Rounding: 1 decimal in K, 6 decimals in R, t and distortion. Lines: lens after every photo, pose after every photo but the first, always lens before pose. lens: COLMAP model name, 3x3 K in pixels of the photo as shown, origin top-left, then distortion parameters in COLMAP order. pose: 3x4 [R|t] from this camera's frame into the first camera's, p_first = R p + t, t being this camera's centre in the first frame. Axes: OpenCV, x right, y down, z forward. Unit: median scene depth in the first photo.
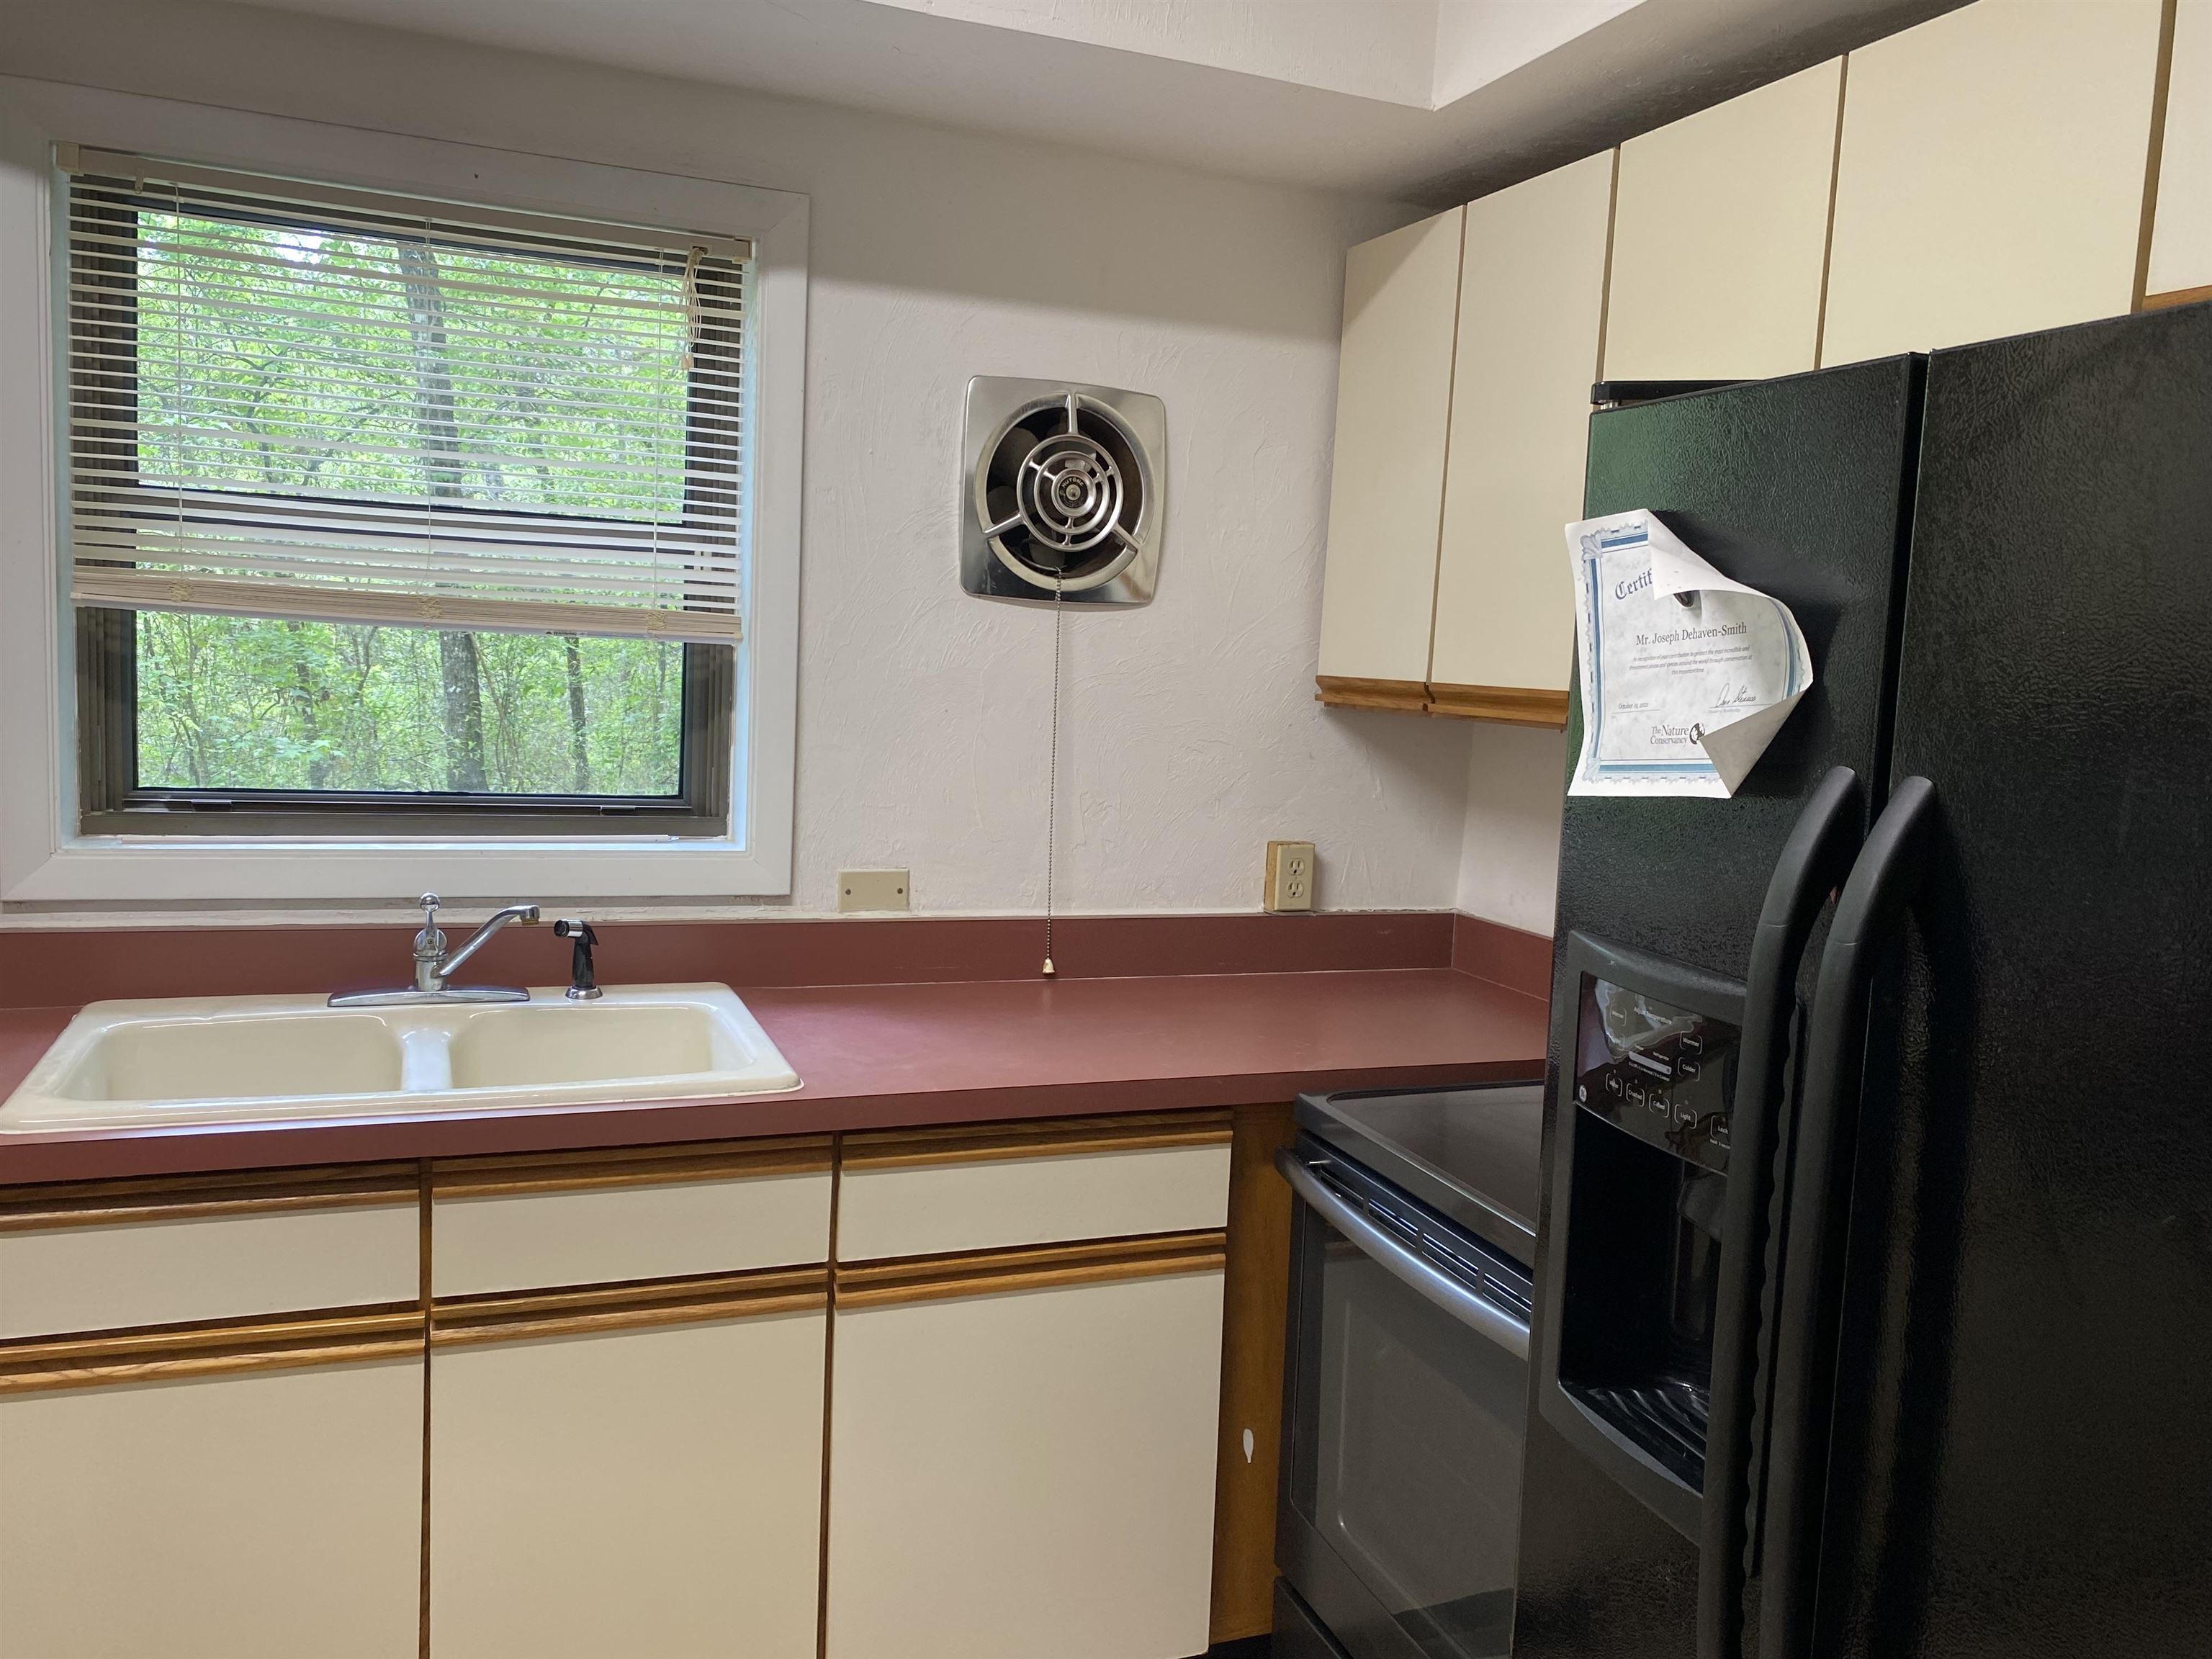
lens RADIAL K [[1695.8, 0, 1092.0], [0, 1695.8, 801.2], [0, 0, 1]] dist [0.046860, -0.072812]
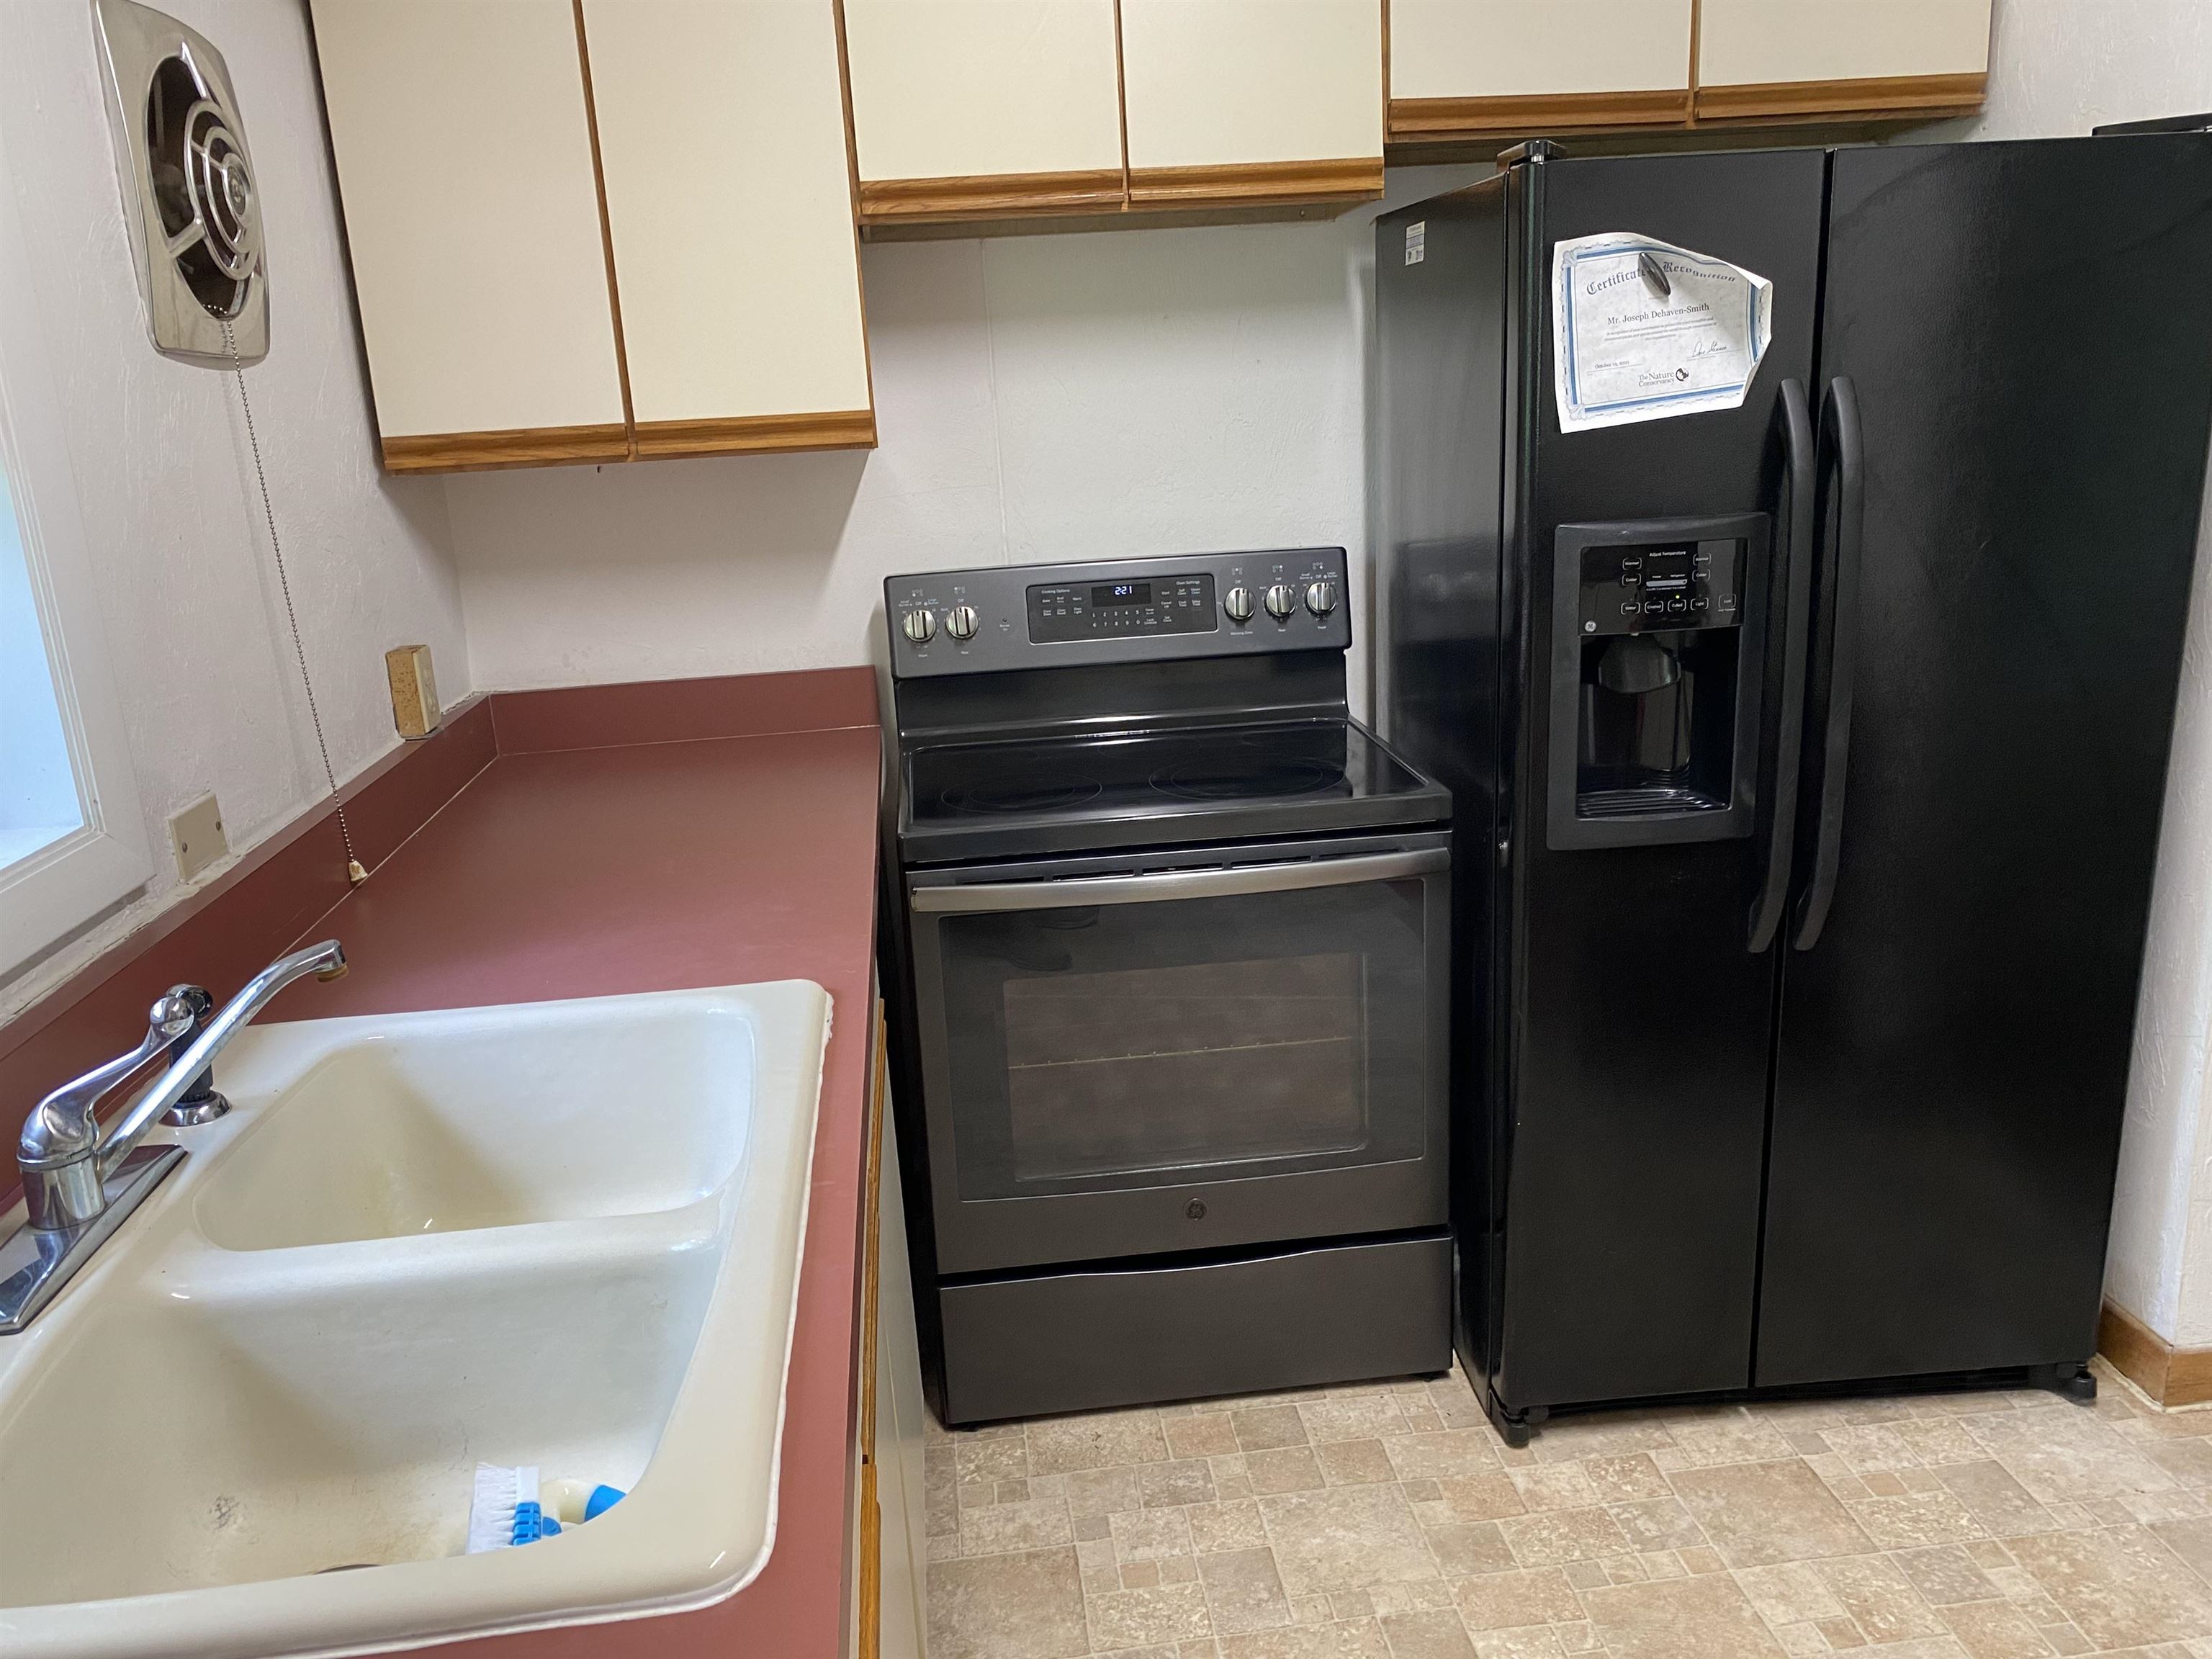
lens RADIAL K [[1695.8, 0, 1092.0], [0, 1695.8, 801.2], [0, 0, 1]] dist [0.046860, -0.072812]
pose [[0.234761, -0.295451, 0.926065, -1.328976], [0.156812, 0.951722, 0.263884, -0.159744], [-0.959321, 0.083268, 0.269758, 1.055534]]
